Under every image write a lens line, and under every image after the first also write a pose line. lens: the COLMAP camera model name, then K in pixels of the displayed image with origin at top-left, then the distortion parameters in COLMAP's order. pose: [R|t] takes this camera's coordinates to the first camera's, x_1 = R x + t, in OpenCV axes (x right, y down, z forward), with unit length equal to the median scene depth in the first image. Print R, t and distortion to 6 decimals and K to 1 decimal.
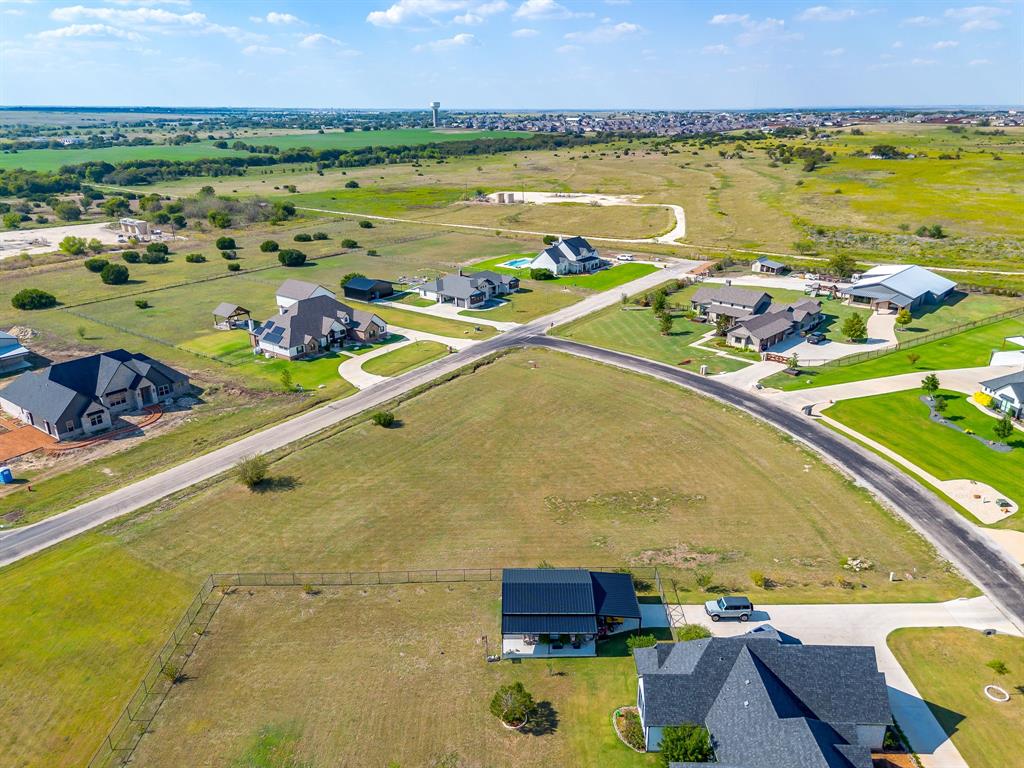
lens RADIAL K [[731.5, 0, 514.7], [0, 731.5, 384.2], [0, 0, 1]] dist [0.074812, -0.045360]
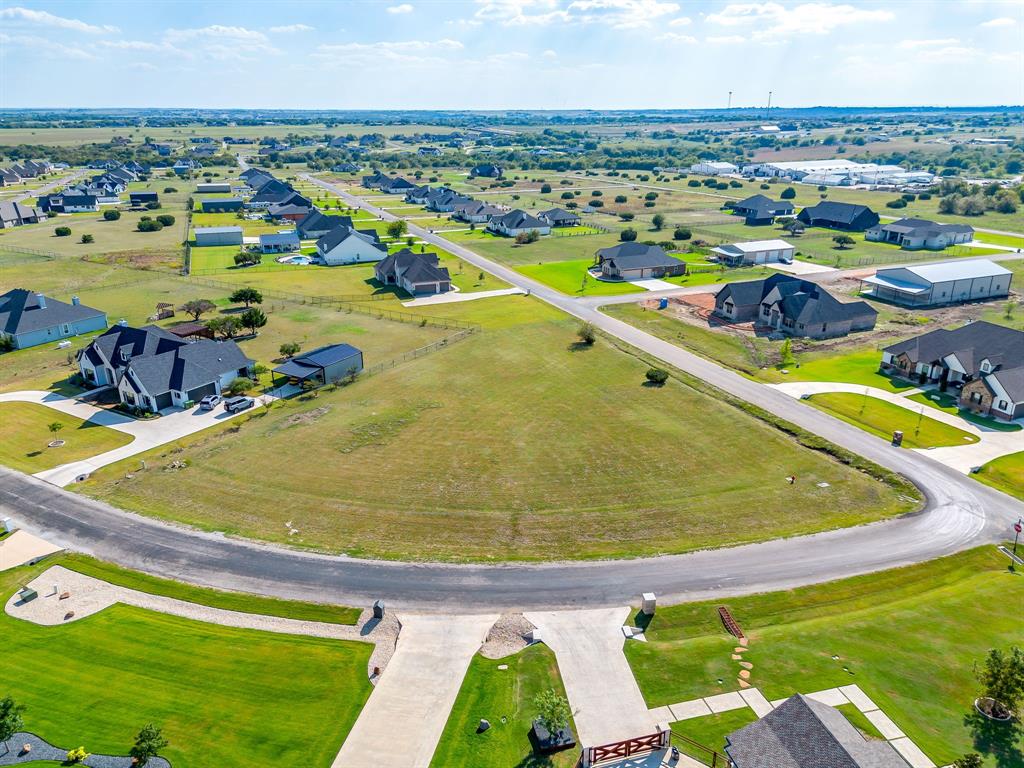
lens RADIAL K [[731.5, 0, 512.6], [0, 731.5, 377.3], [0, 0, 1]] dist [0.074812, -0.045360]
pose [[-0.518563, 0.297851, -0.801485, 0.667036], [-0.296100, 0.816809, 0.495123, -0.356471], [0.802133, 0.494072, -0.335373, 1.088315]]
